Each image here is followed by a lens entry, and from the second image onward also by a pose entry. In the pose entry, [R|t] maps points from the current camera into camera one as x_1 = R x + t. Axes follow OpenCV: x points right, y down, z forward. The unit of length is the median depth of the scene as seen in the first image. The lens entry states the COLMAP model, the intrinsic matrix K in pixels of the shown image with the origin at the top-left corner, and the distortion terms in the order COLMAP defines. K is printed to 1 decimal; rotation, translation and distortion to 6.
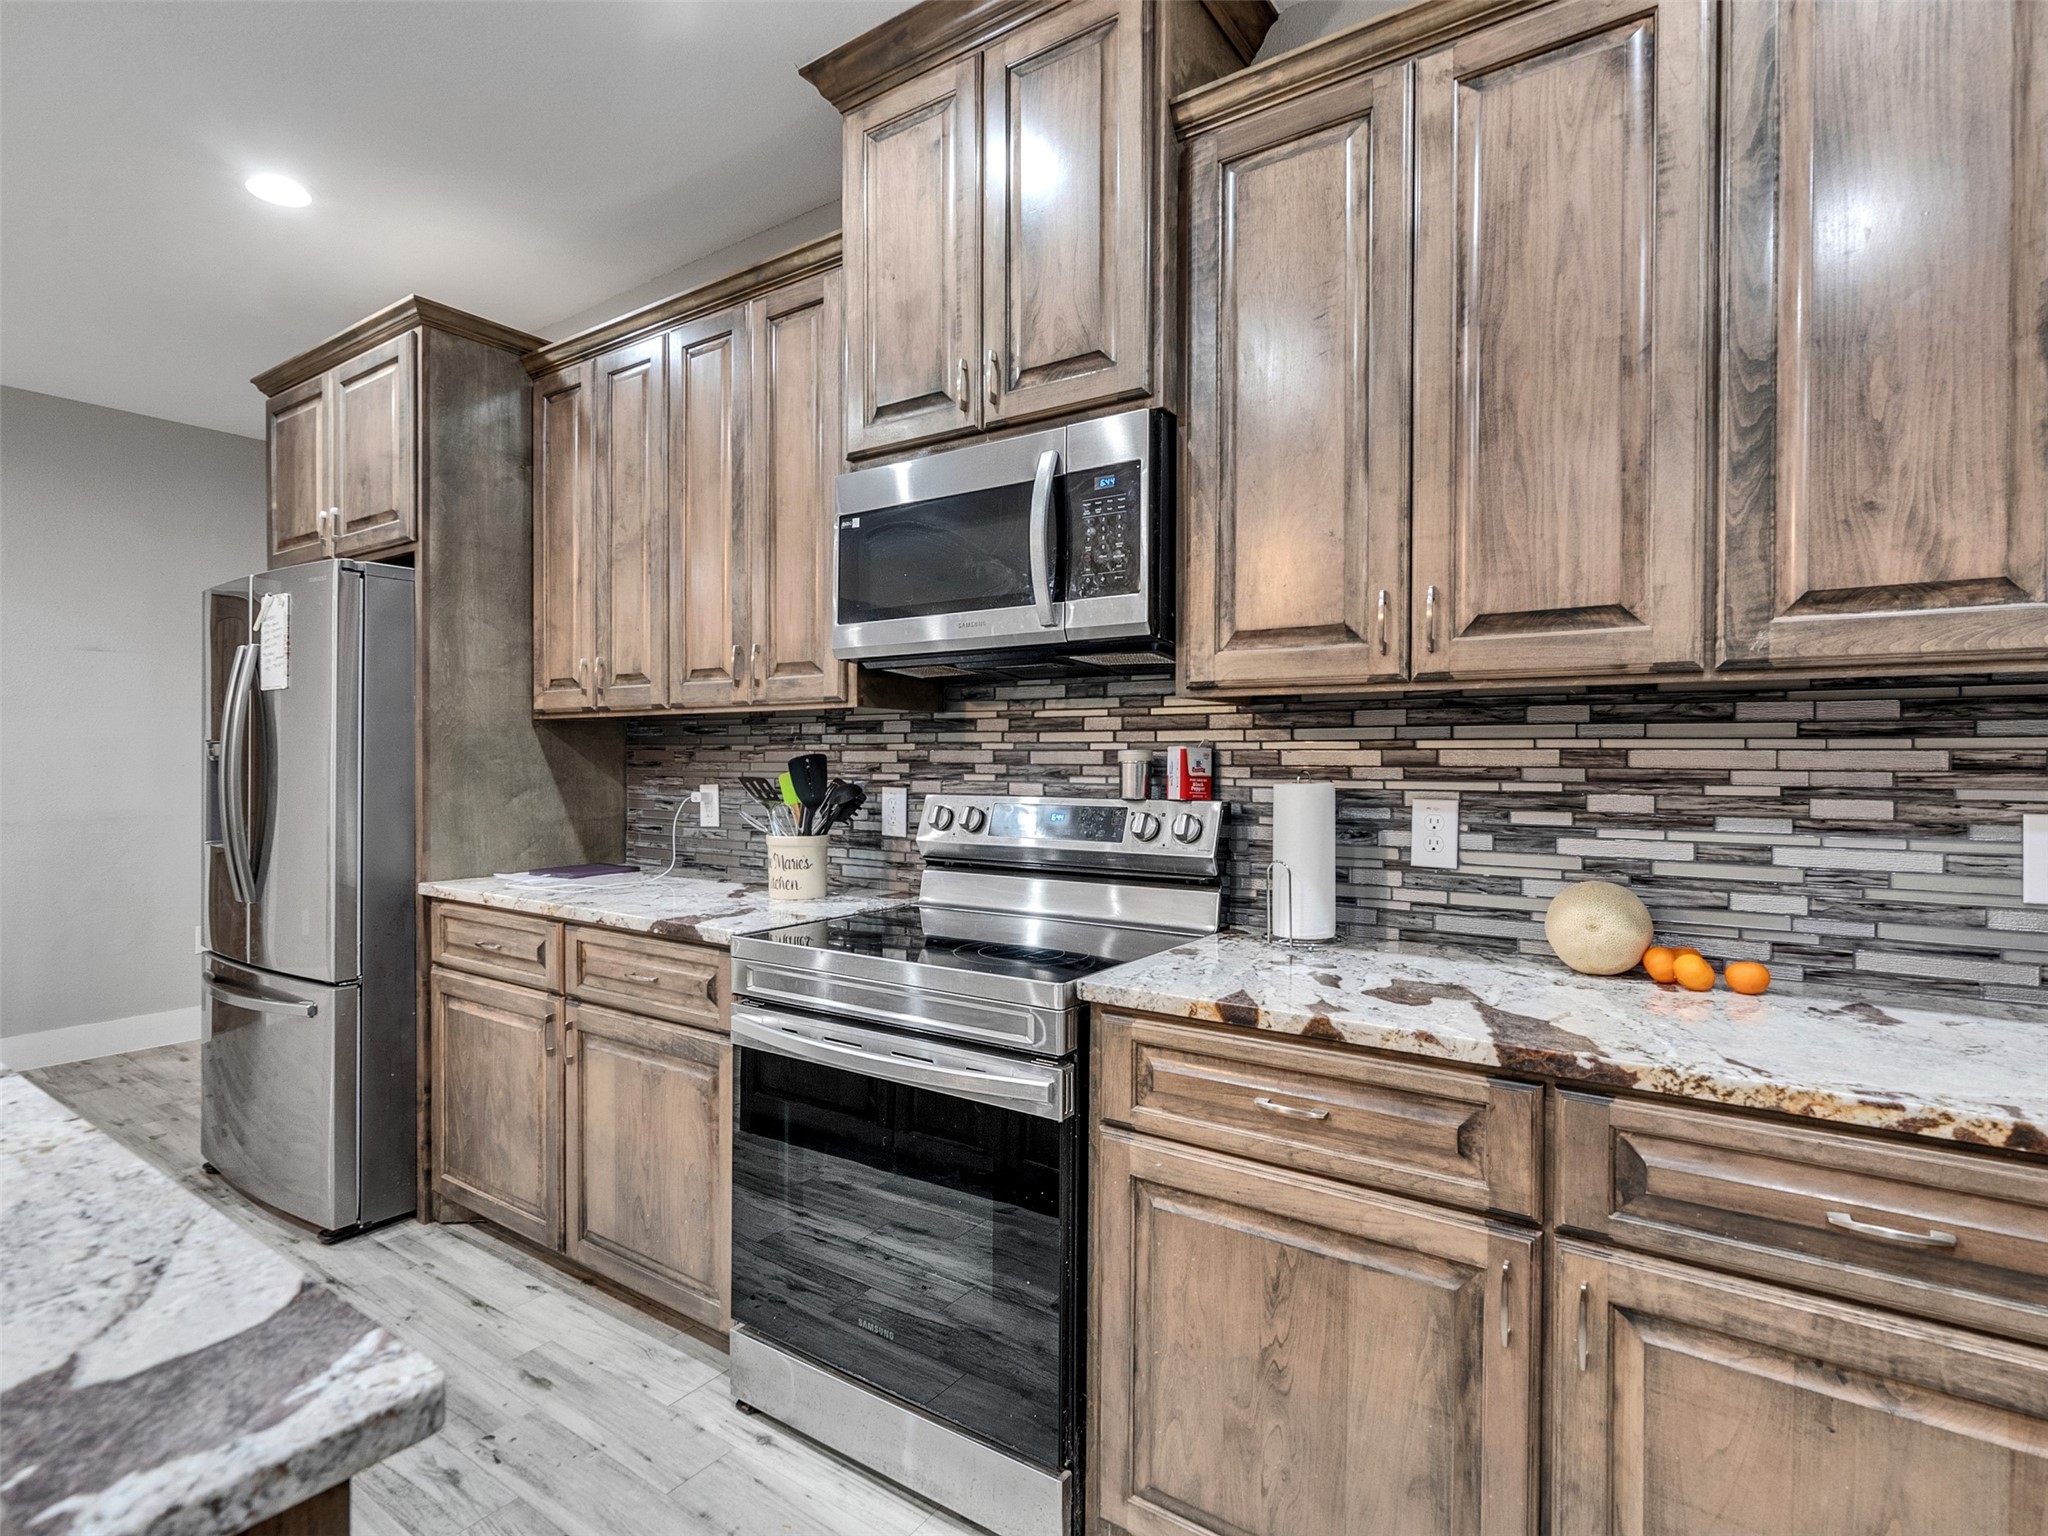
lens RADIAL K [[1043.2, 0, 1005.6], [0, 1043.2, 766.1], [0, 0, 1]] dist [-0.006484, 0.006069]
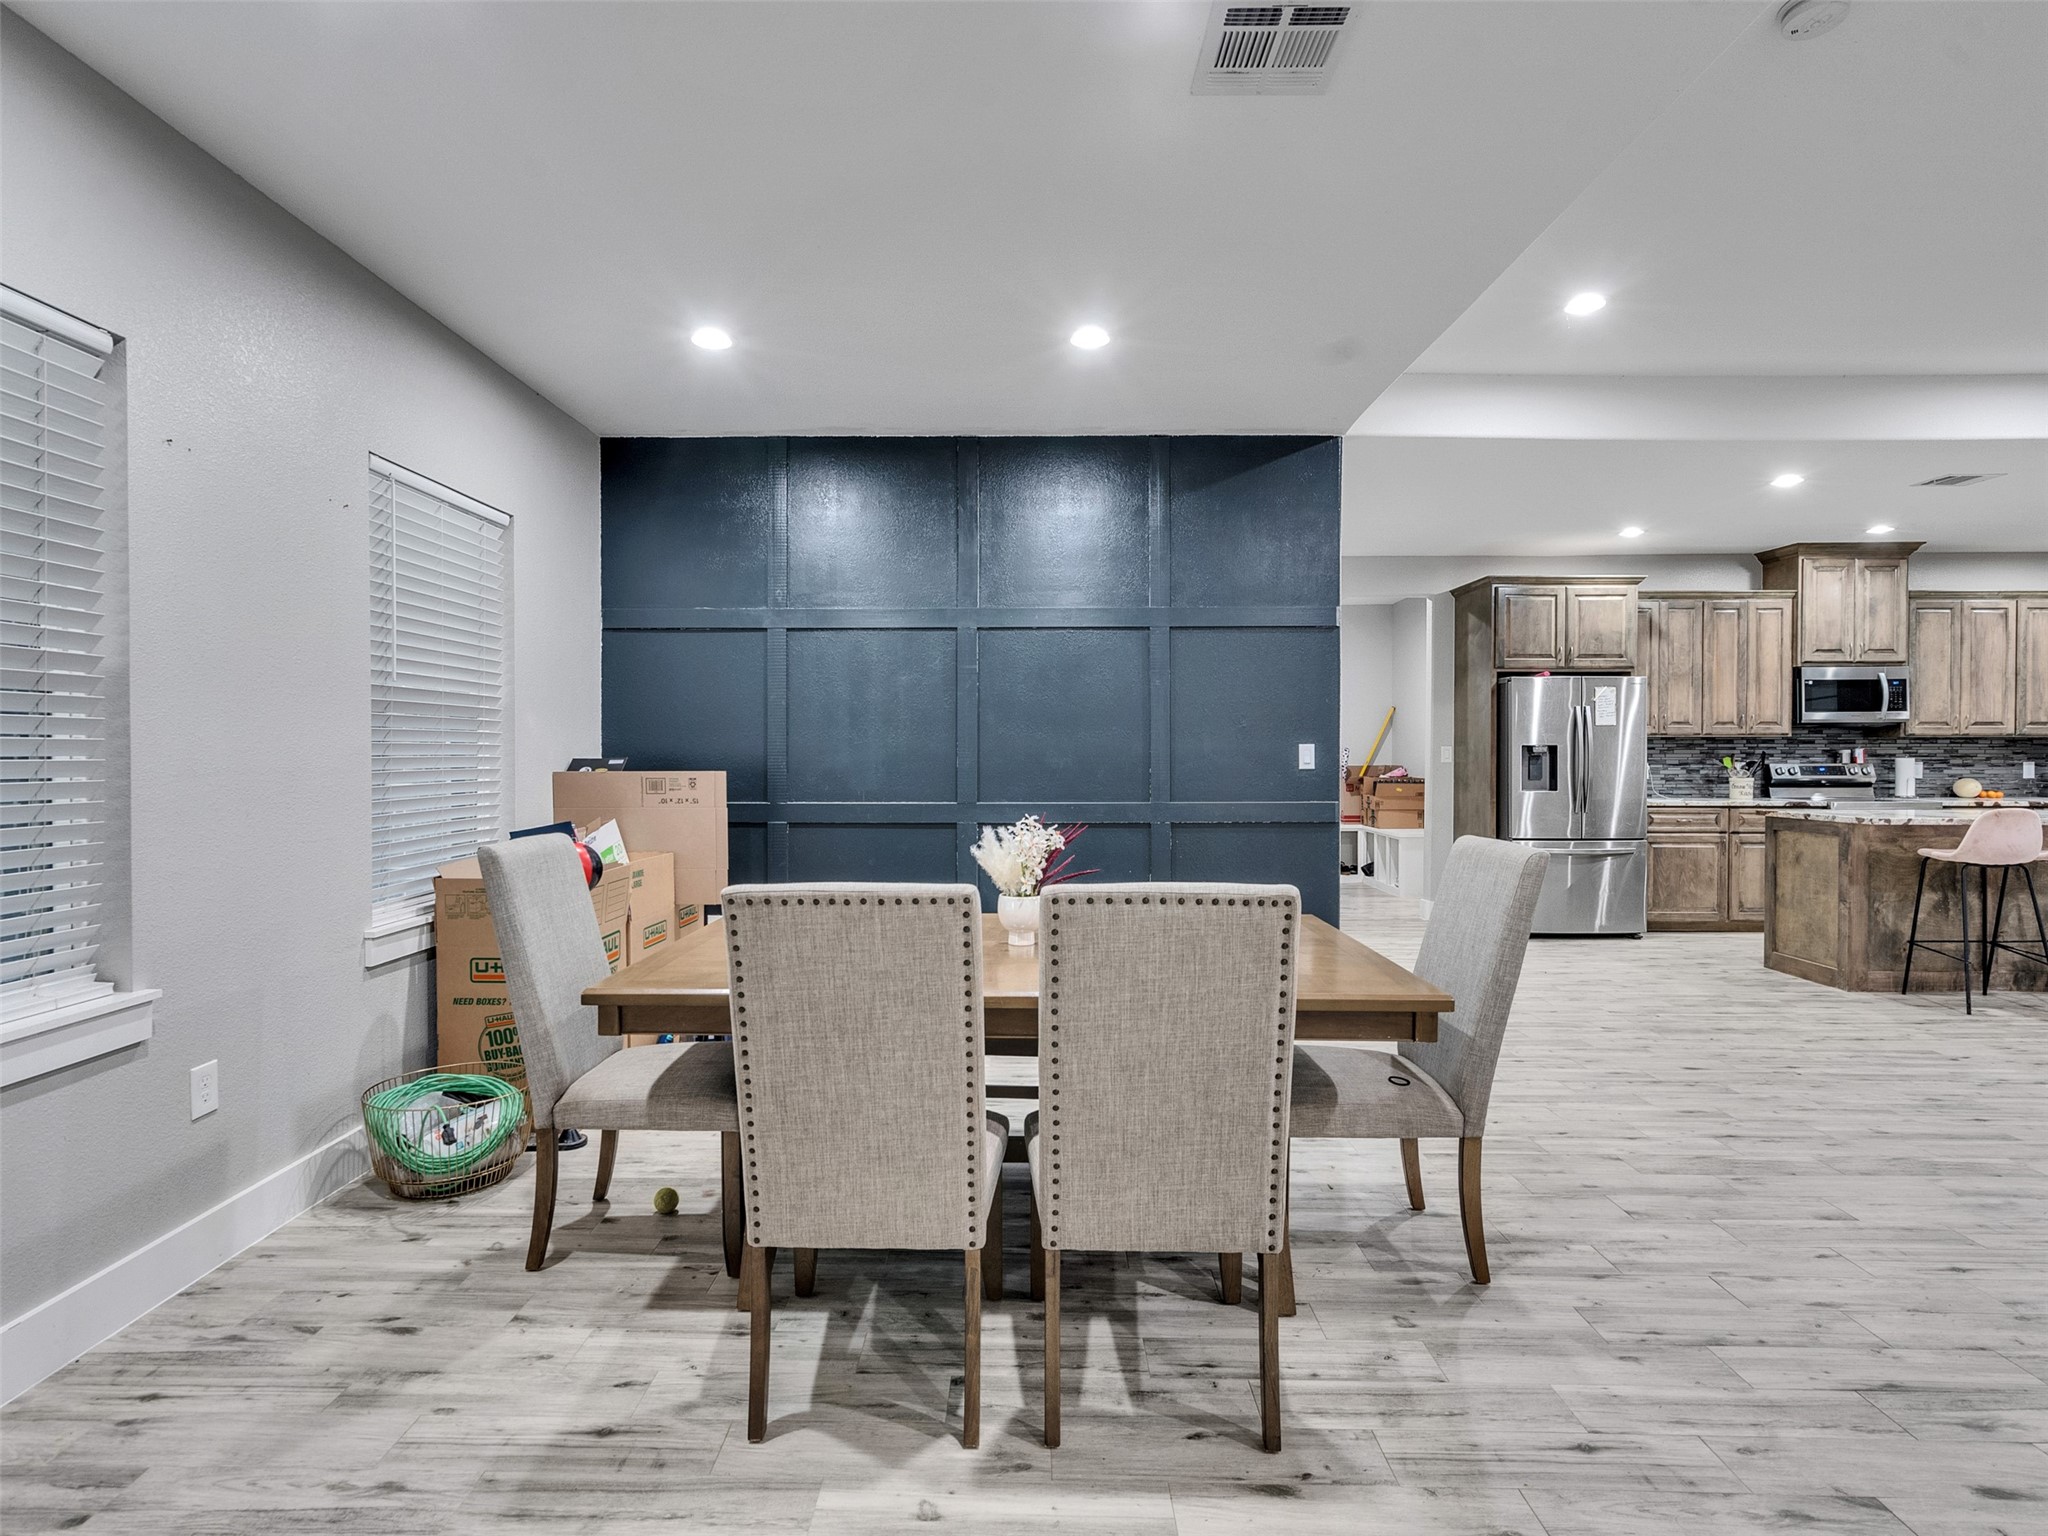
lens RADIAL K [[1043.2, 0, 1005.6], [0, 1043.2, 766.1], [0, 0, 1]] dist [-0.006484, 0.006069]
pose [[0.827279, -0.010000, 0.561702, -4.660569], [0.006378, 0.999944, 0.008408, -0.007881], [-0.561755, -0.003373, 0.827297, -0.362184]]
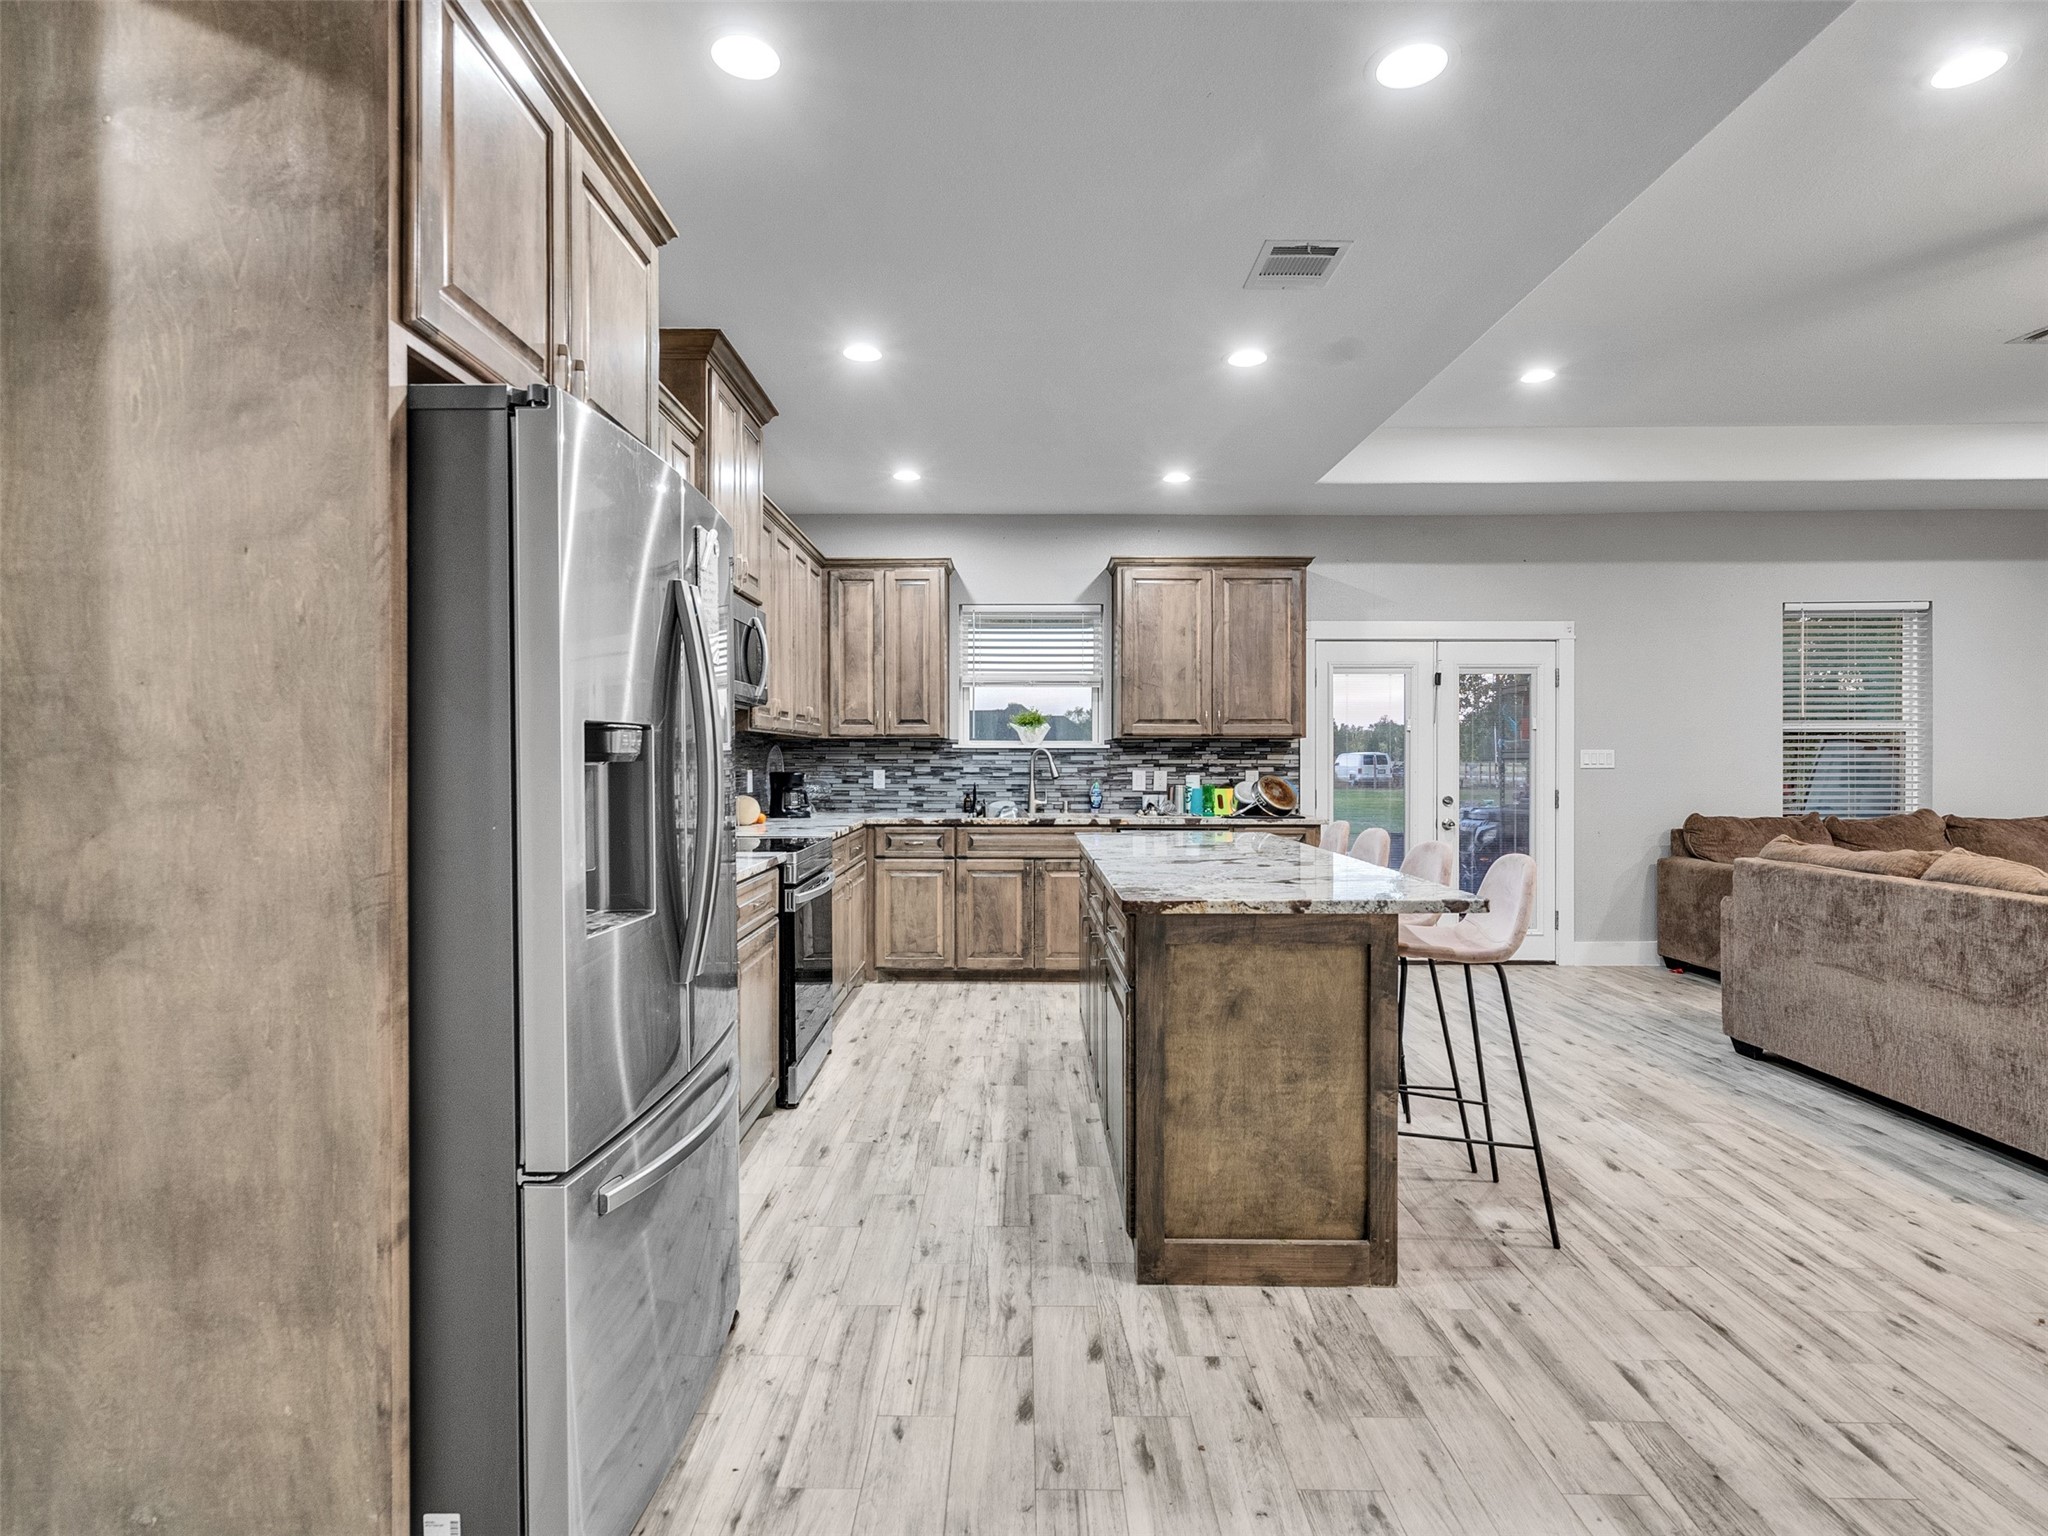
lens RADIAL K [[1043.2, 0, 1005.6], [0, 1043.2, 766.1], [0, 0, 1]] dist [-0.006484, 0.006069]
pose [[-0.566635, -0.009782, 0.823911, -2.013254], [0.004083, 0.999884, 0.014679, -0.015435], [-0.823959, 0.011682, -0.566529, 1.760538]]
